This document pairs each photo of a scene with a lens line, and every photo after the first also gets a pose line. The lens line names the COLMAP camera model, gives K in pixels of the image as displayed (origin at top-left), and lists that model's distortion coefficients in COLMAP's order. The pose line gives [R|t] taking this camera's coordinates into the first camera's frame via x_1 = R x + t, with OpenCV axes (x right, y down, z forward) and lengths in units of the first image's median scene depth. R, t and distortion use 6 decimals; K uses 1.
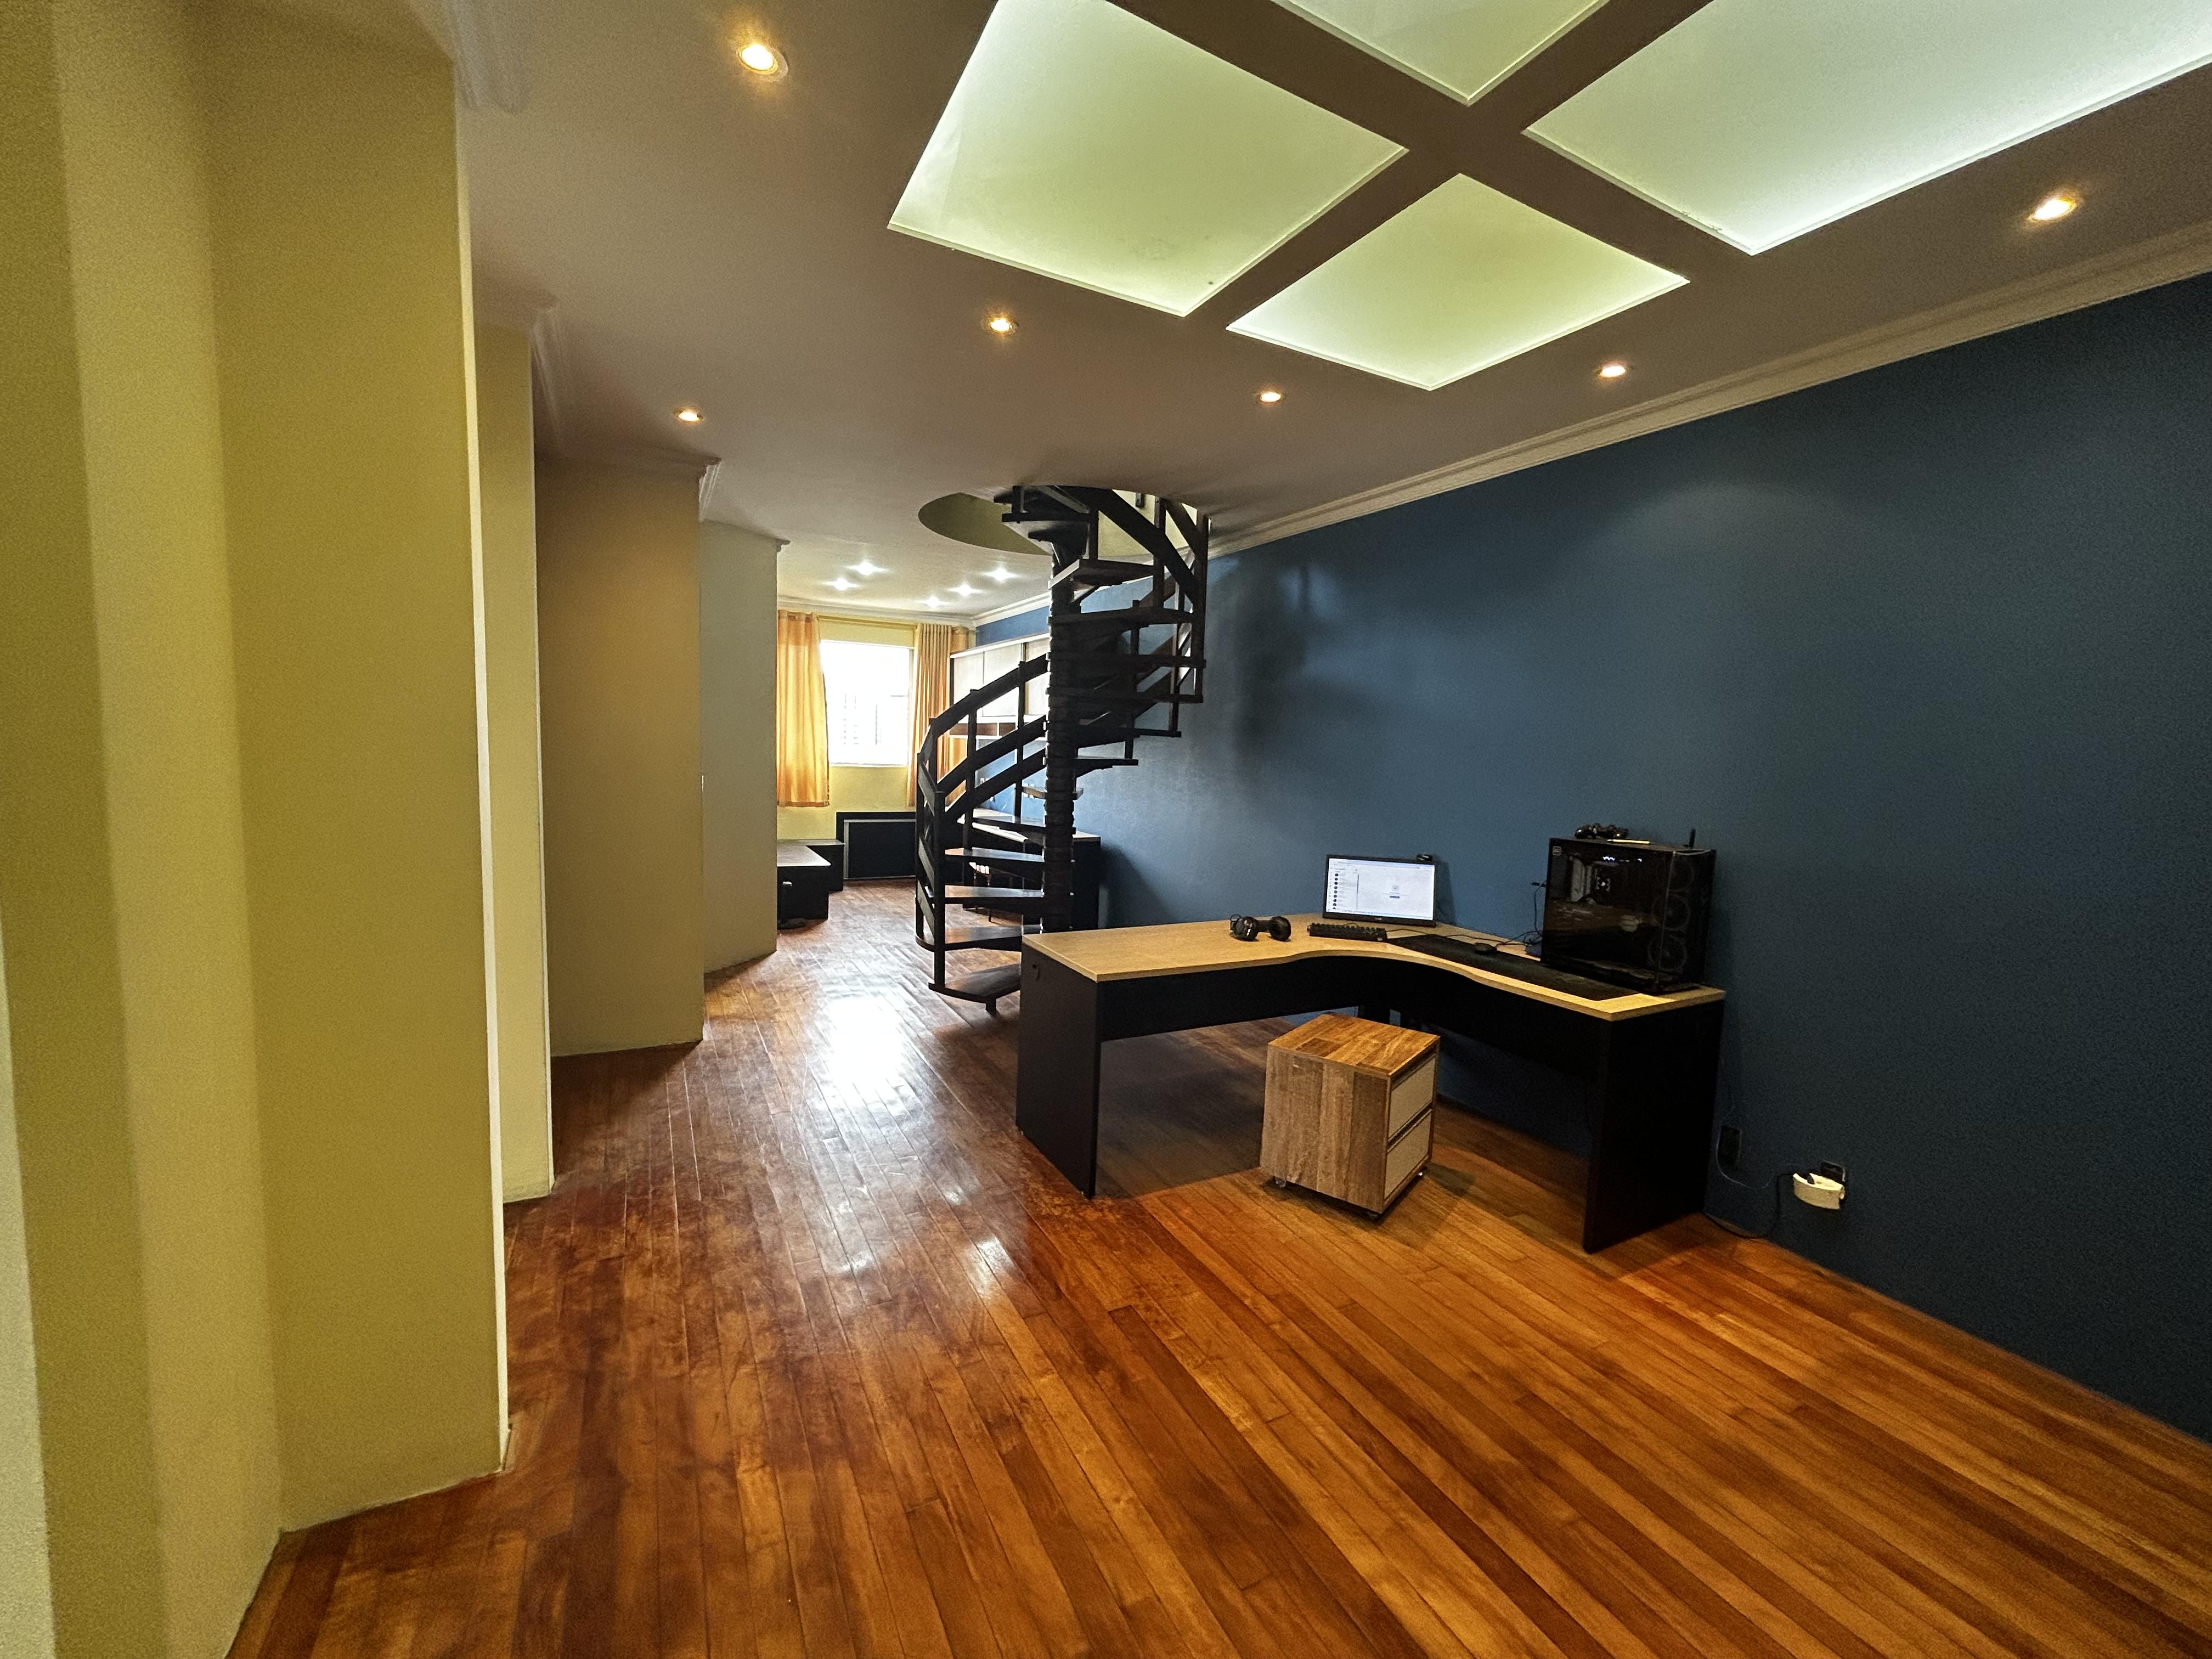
lens RADIAL K [[917.0, 0, 1105.5], [0, 917.0, 823.2], [0, 0, 1]] dist [0.004490, 0.000478]
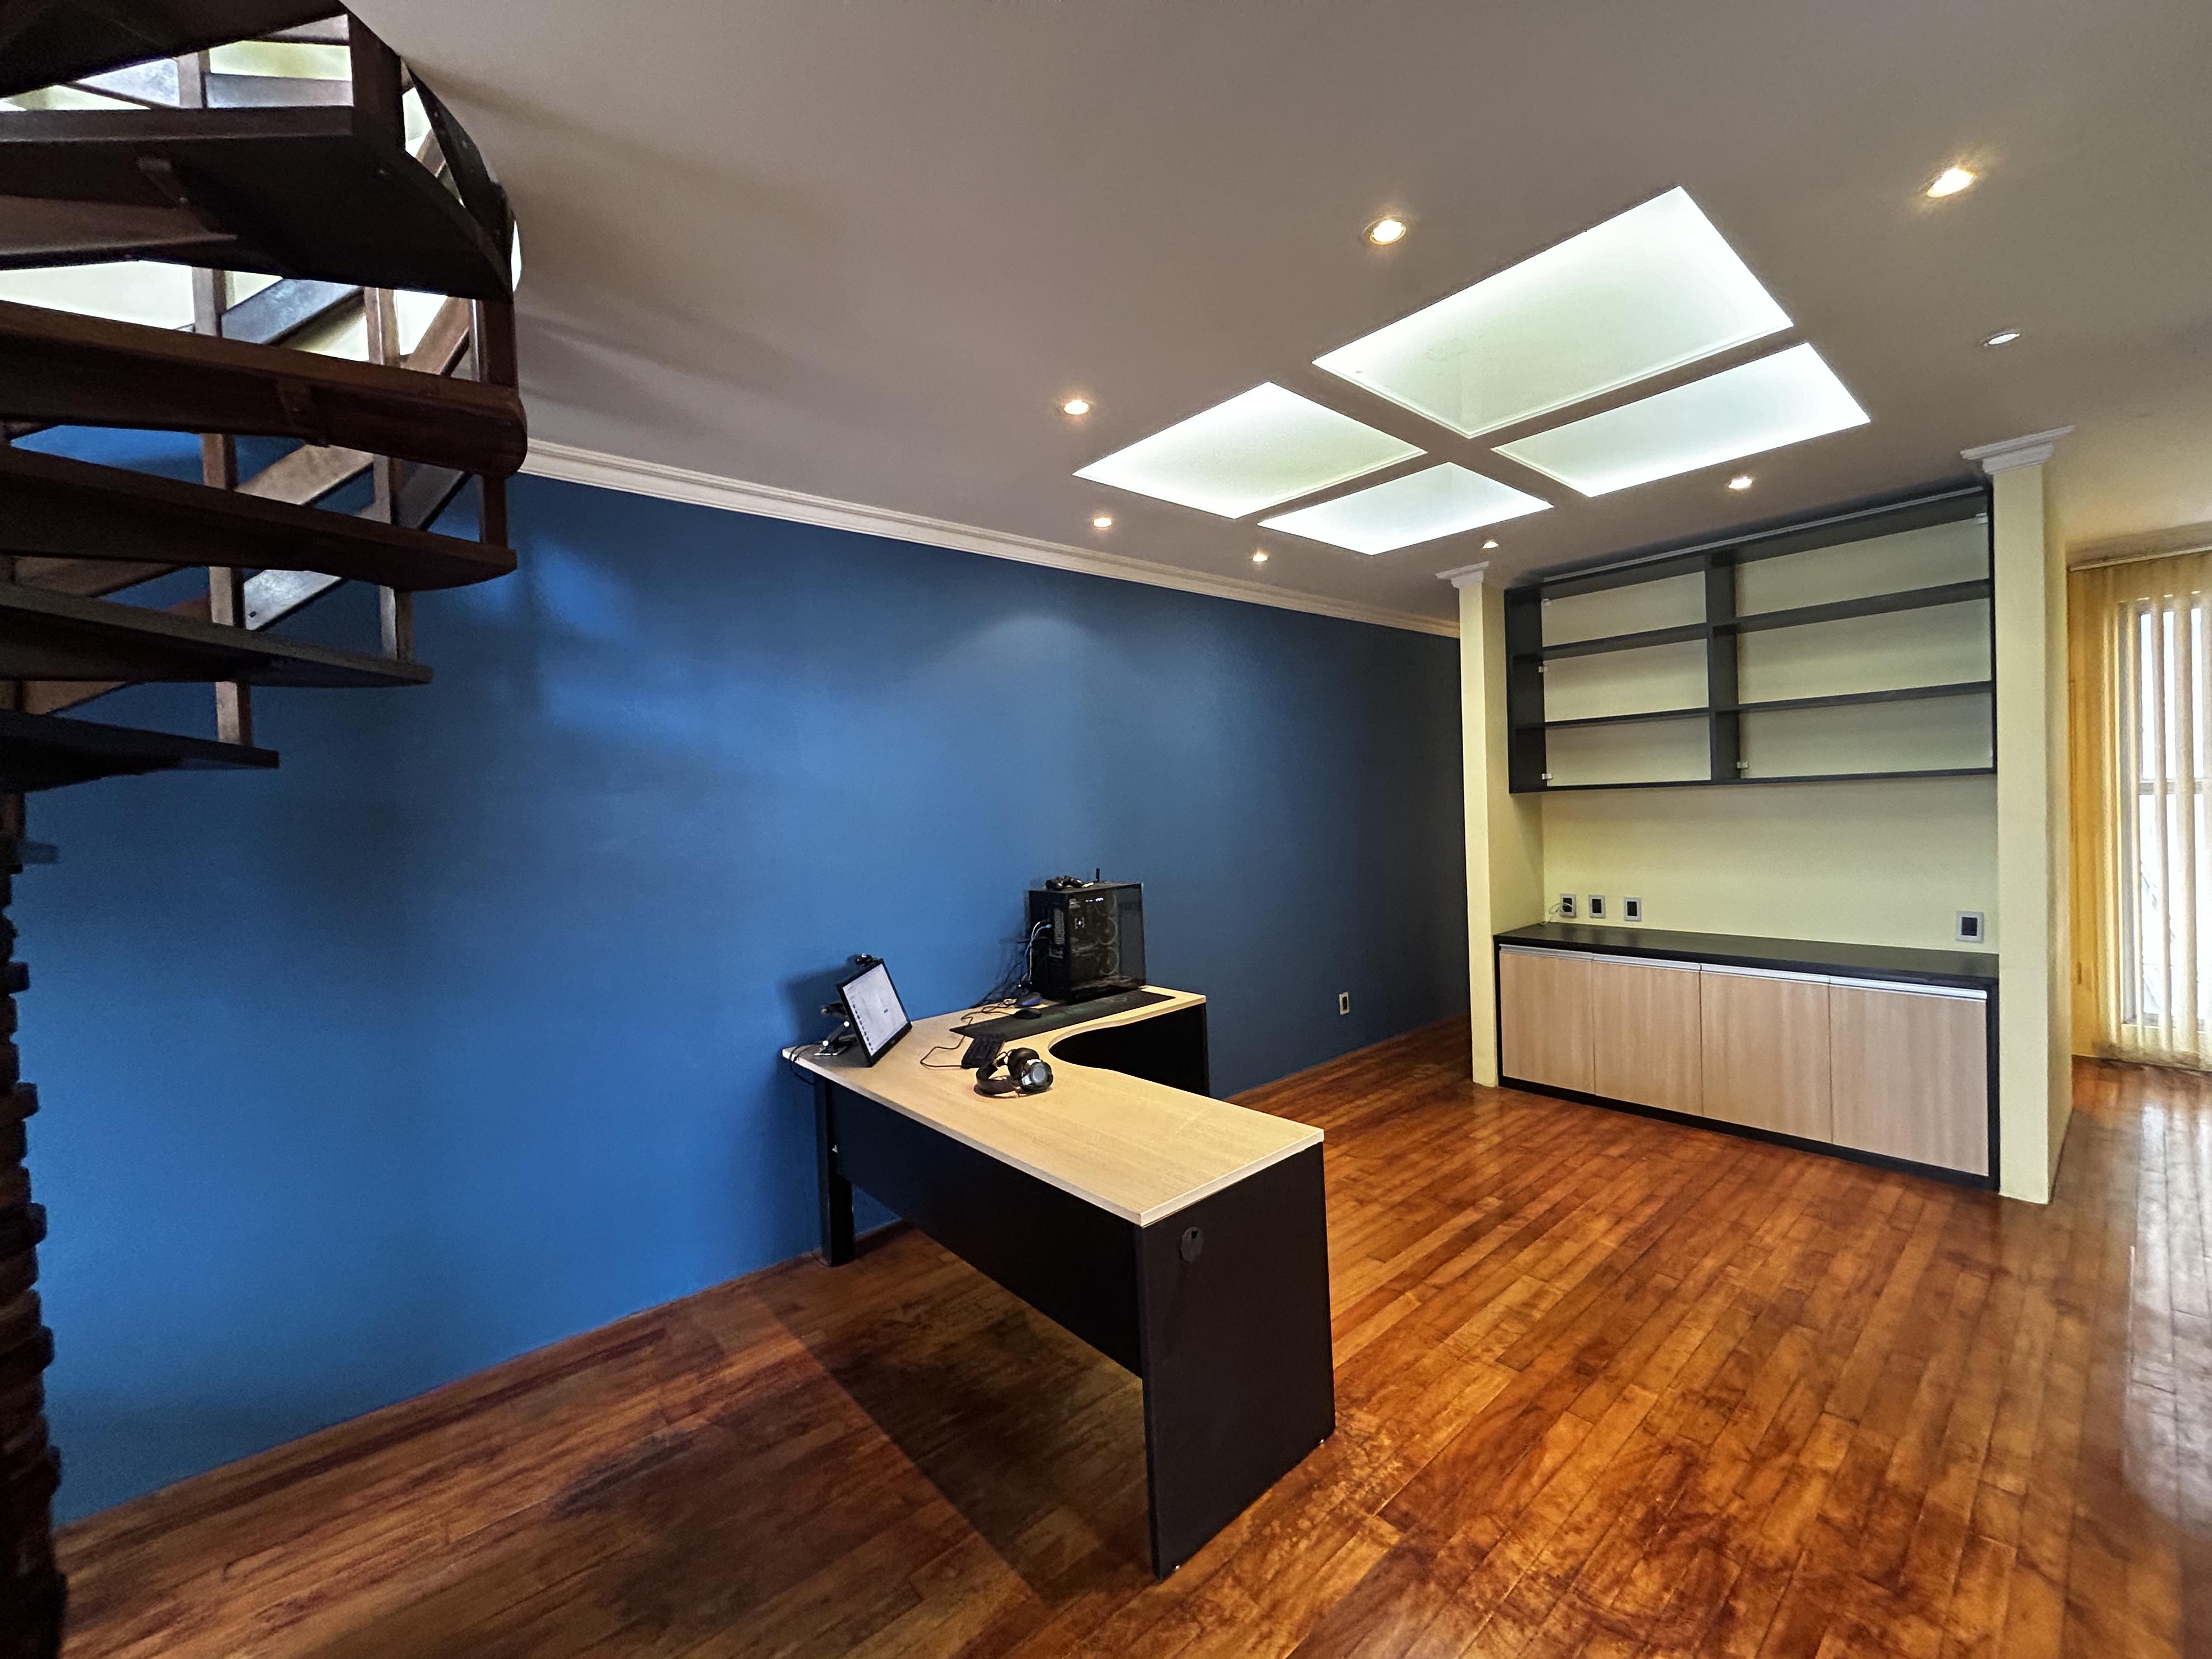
lens RADIAL K [[917.0, 0, 1105.5], [0, 917.0, 823.2], [0, 0, 1]] dist [0.004490, 0.000478]
pose [[-0.245687, -0.043714, 0.968363, -0.899494], [0.123169, 0.989478, 0.075917, -0.212920], [-0.961492, 0.137924, -0.237717, 1.712648]]
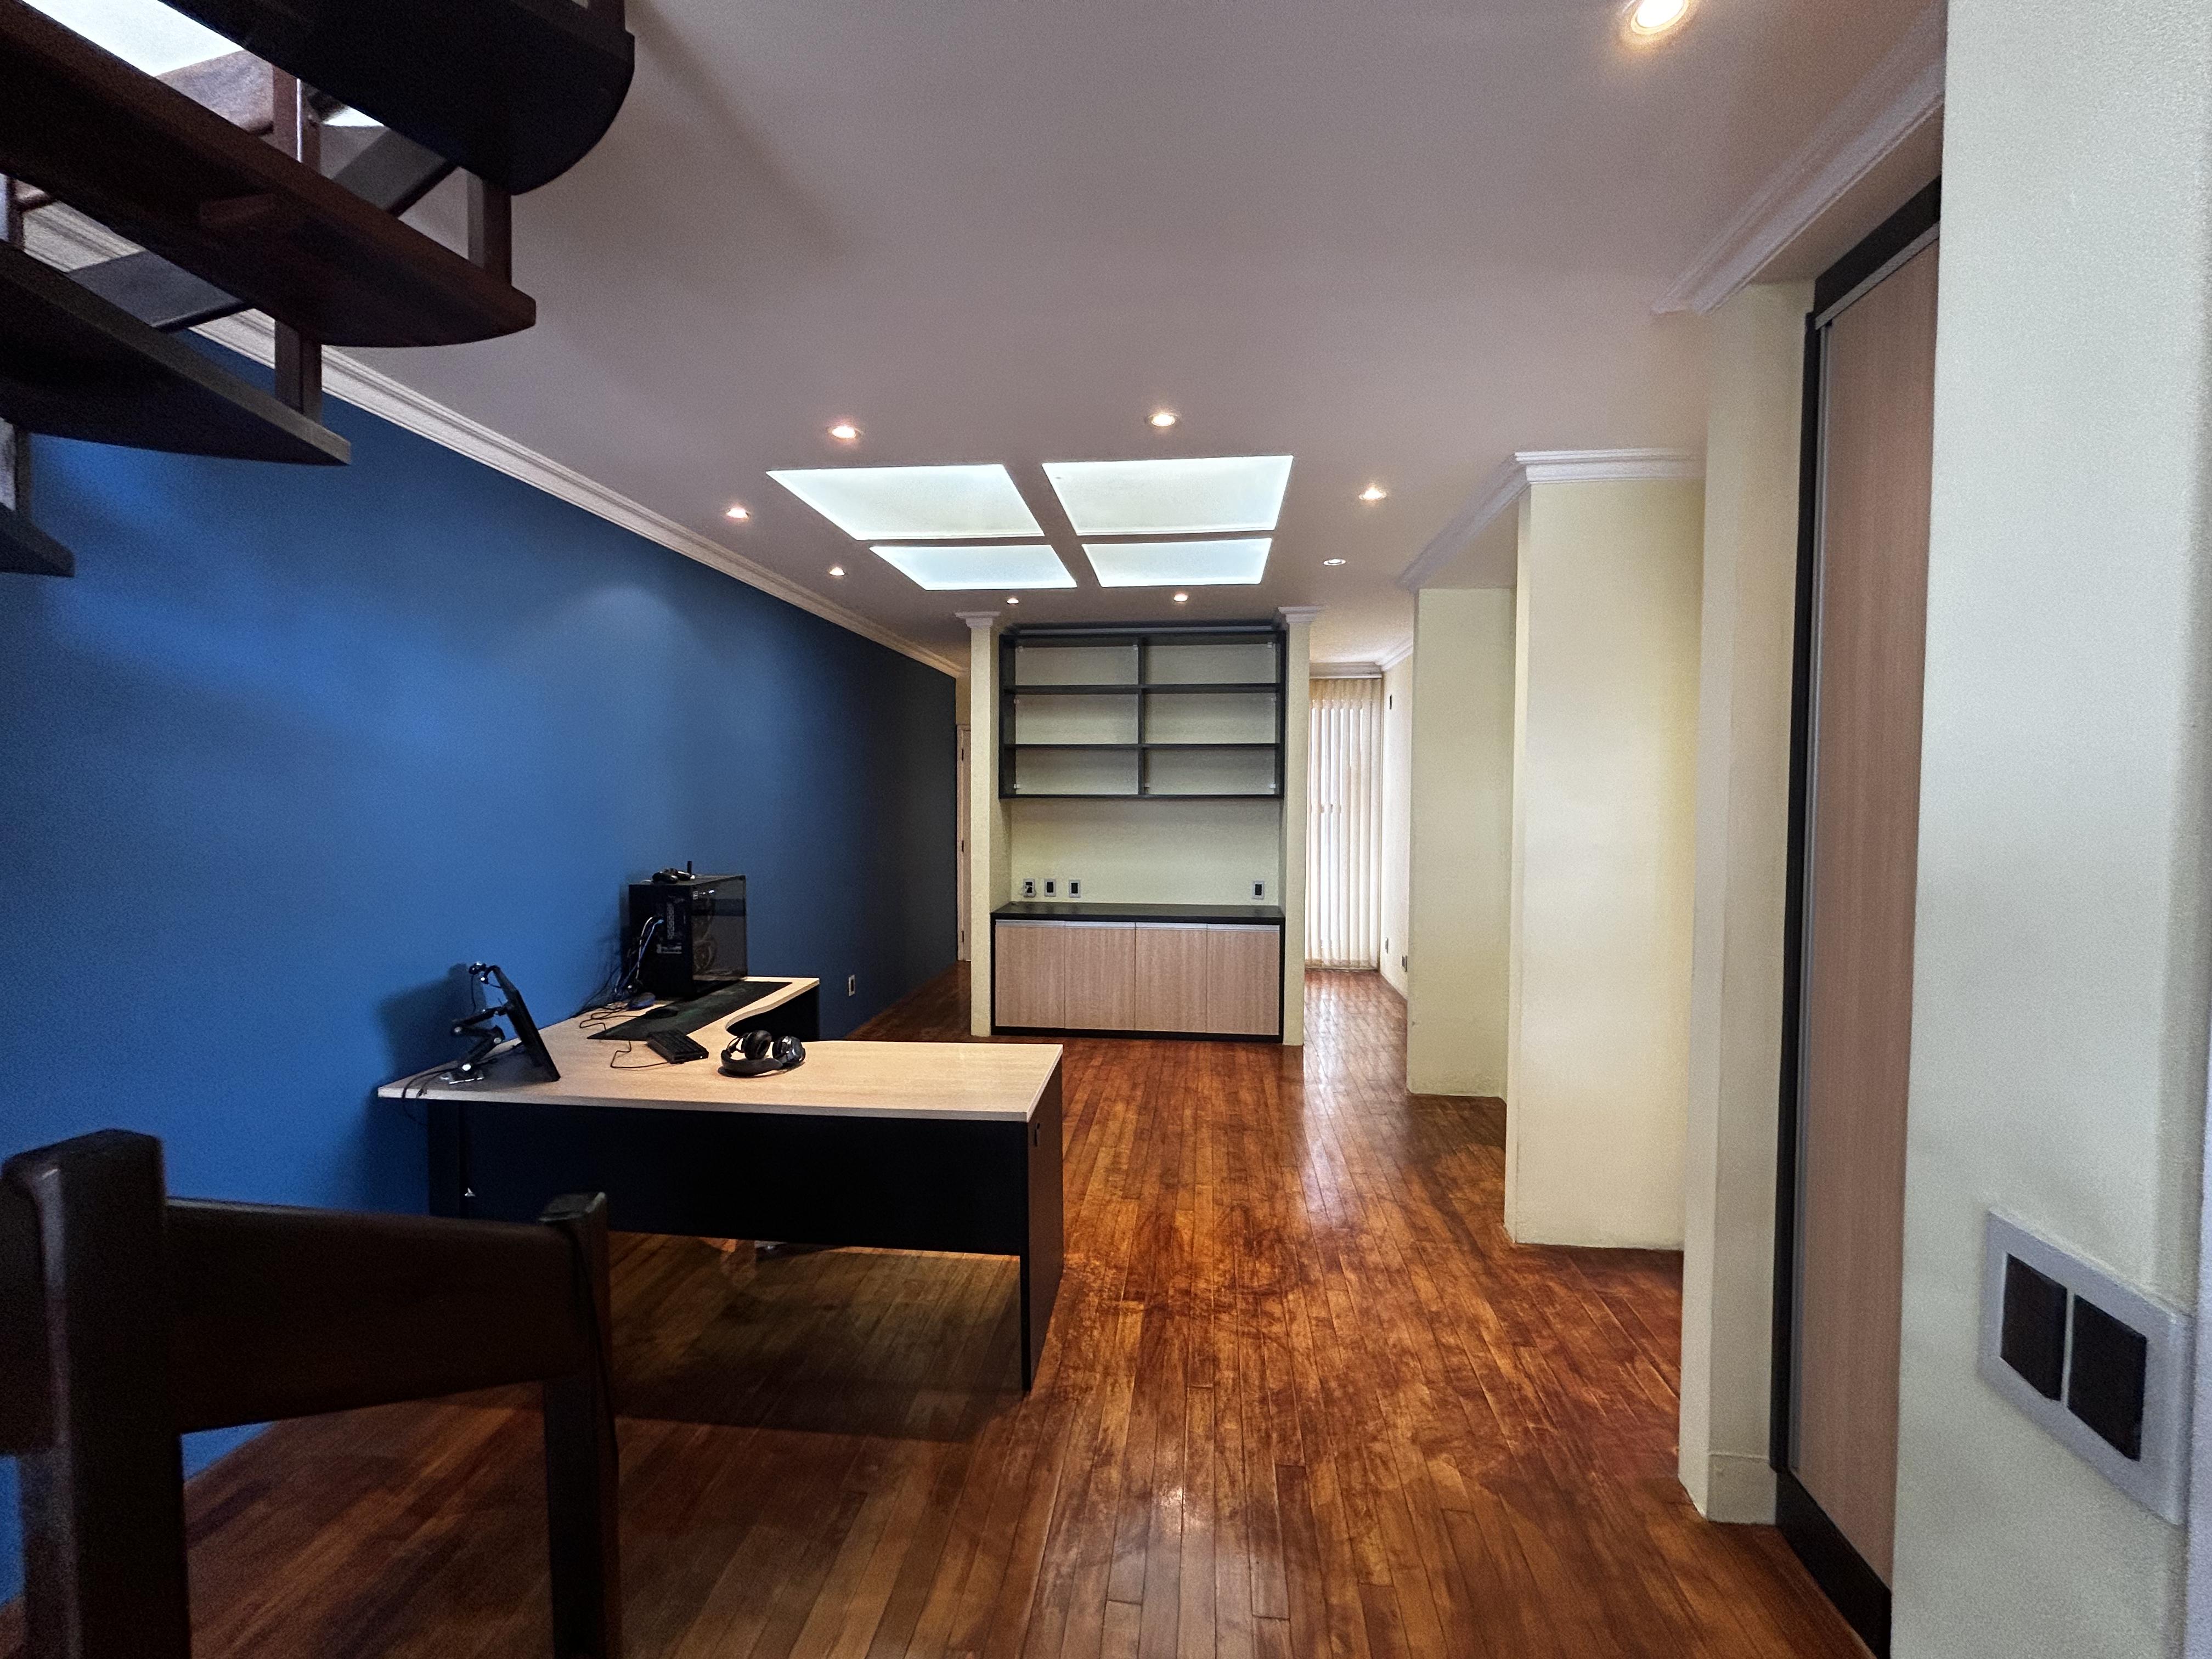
lens RADIAL K [[915.6, 0, 1137.3], [0, 915.6, 814.9], [0, 0, 1]] dist [0.001730, 0.000217]
pose [[-0.852584, -0.047579, 0.520419, -0.777950], [0.019049, 0.992355, 0.121935, -0.271465], [-0.522242, 0.113873, -0.845160, 2.321751]]
